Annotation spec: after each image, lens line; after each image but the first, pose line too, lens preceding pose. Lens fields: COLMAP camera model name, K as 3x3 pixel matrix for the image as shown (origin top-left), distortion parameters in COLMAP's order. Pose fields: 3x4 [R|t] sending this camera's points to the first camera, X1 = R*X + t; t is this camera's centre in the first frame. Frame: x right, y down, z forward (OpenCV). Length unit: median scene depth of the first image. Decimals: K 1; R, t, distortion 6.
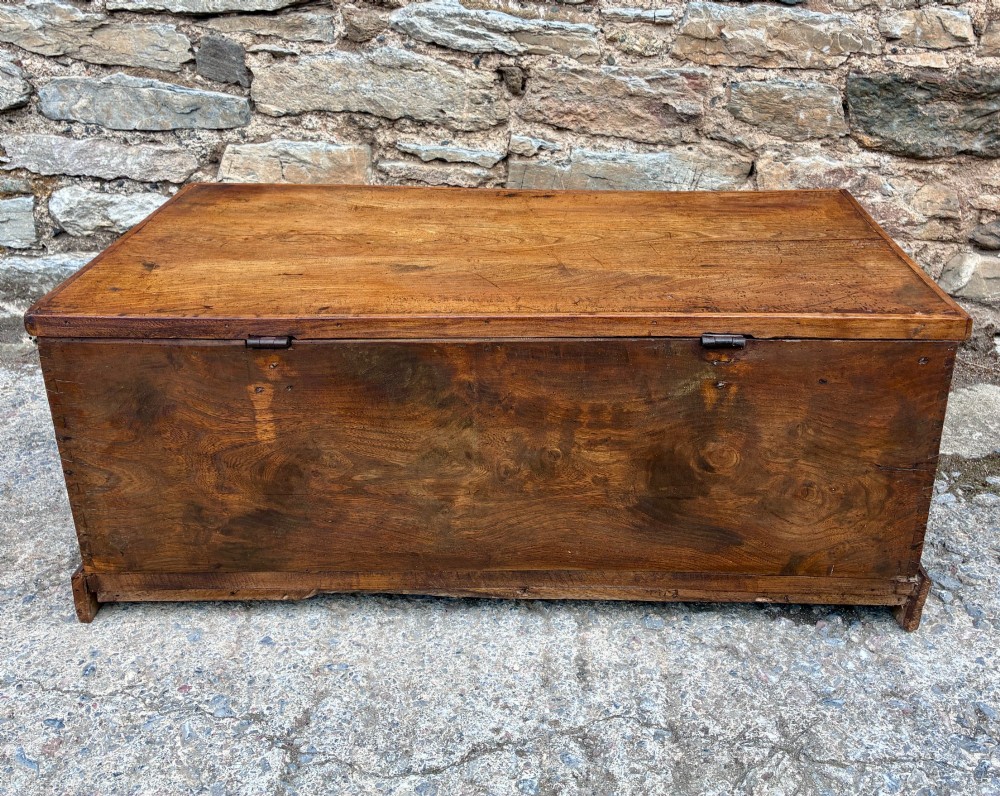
lens RADIAL K [[989.9, 0, 549.6], [0, 989.9, 307.0], [0, 0, 1]] dist [0.020388, 0.000000]
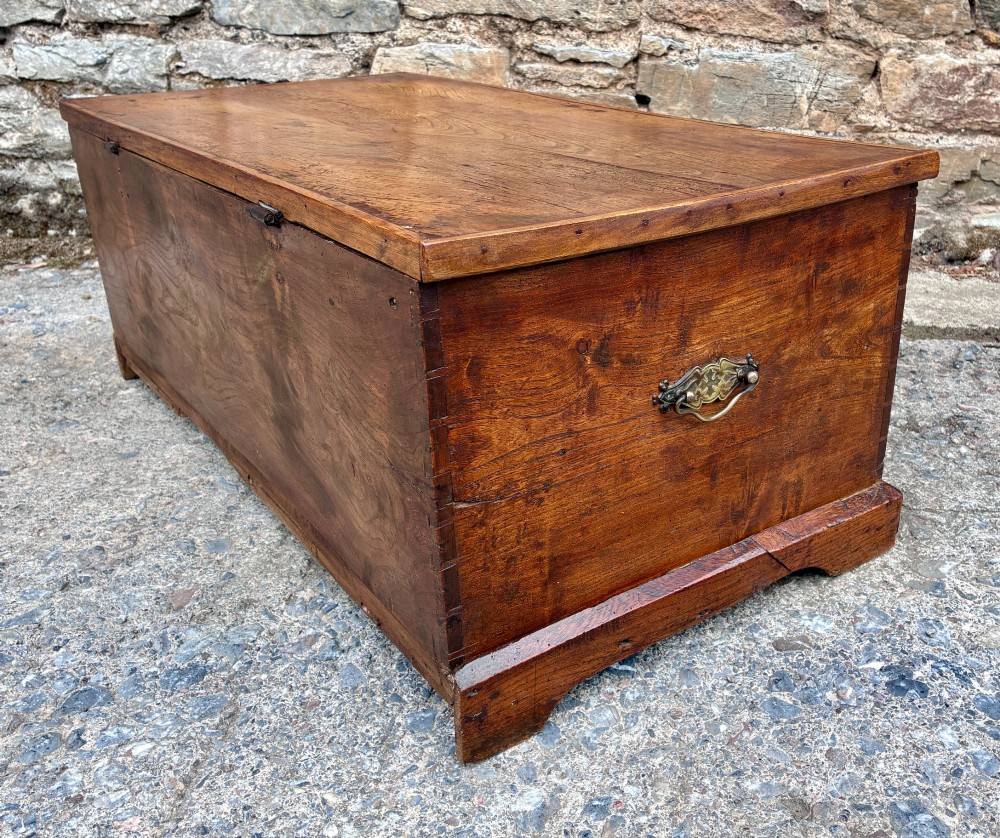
lens RADIAL K [[1011.1, 0, 575.8], [0, 1011.1, 382.4], [0, 0, 1]] dist [0.019697, 0.000000]
pose [[0.995725, 0.020899, -0.089975, -0.004507], [-0.018051, 0.999314, 0.032344, 0.162347], [0.090589, -0.030582, 0.995419, -0.088713]]
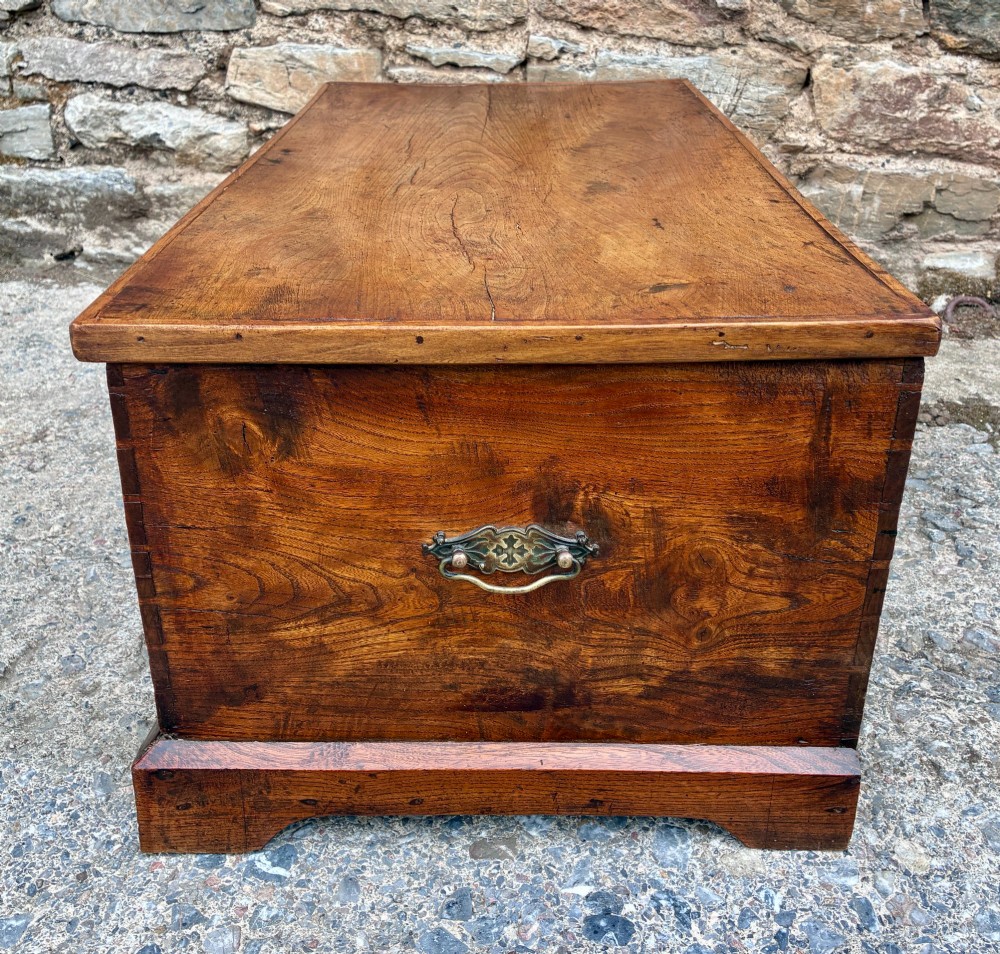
lens RADIAL K [[1095.4, 0, 497.4], [0, 1095.4, 421.8], [0, 0, 1]] dist [0.020450, 0.000000]
pose [[0.980819, 0.061362, -0.185012, 0.139143], [-0.046908, 0.995568, 0.081517, 0.094794], [0.189194, -0.071274, 0.979350, -0.001768]]
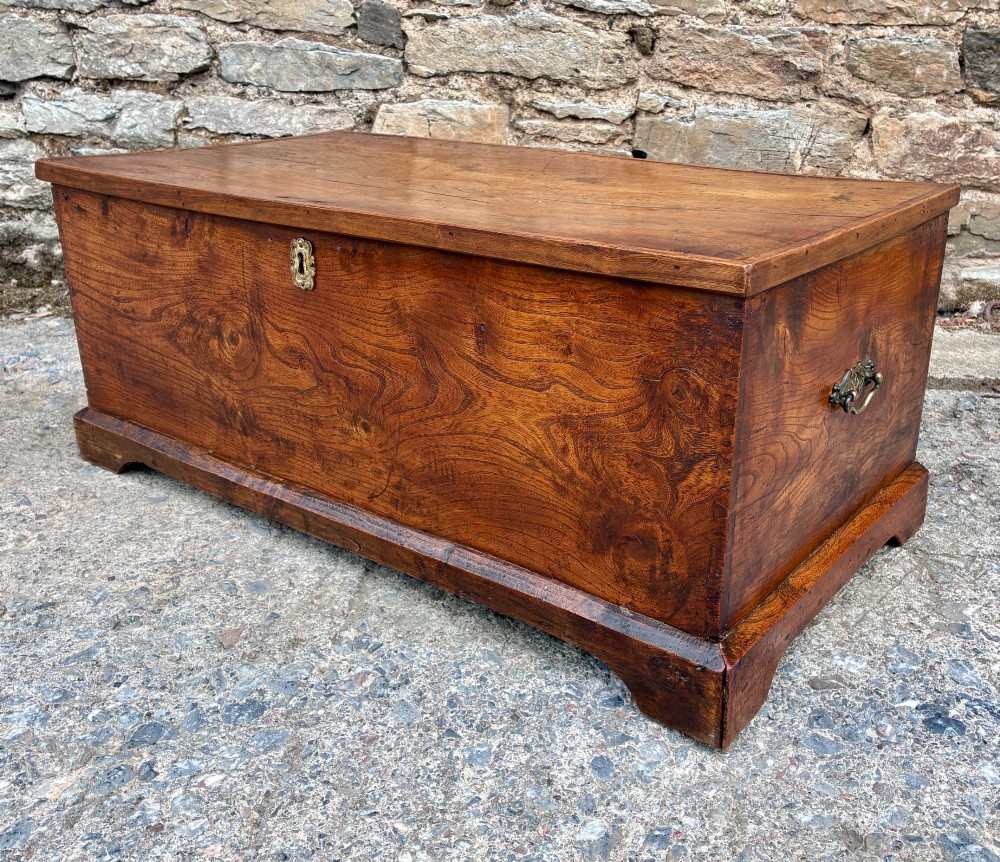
lens RADIAL K [[1018.5, 0, 533.5], [0, 1018.5, 399.7], [0, 0, 1]] dist [0.021427, 0.000000]
pose [[0.995779, 0.021006, -0.089348, -0.048183], [-0.021104, 0.999777, -0.000150, 0.164662], [0.089325, 0.002035, 0.996000, -0.118709]]
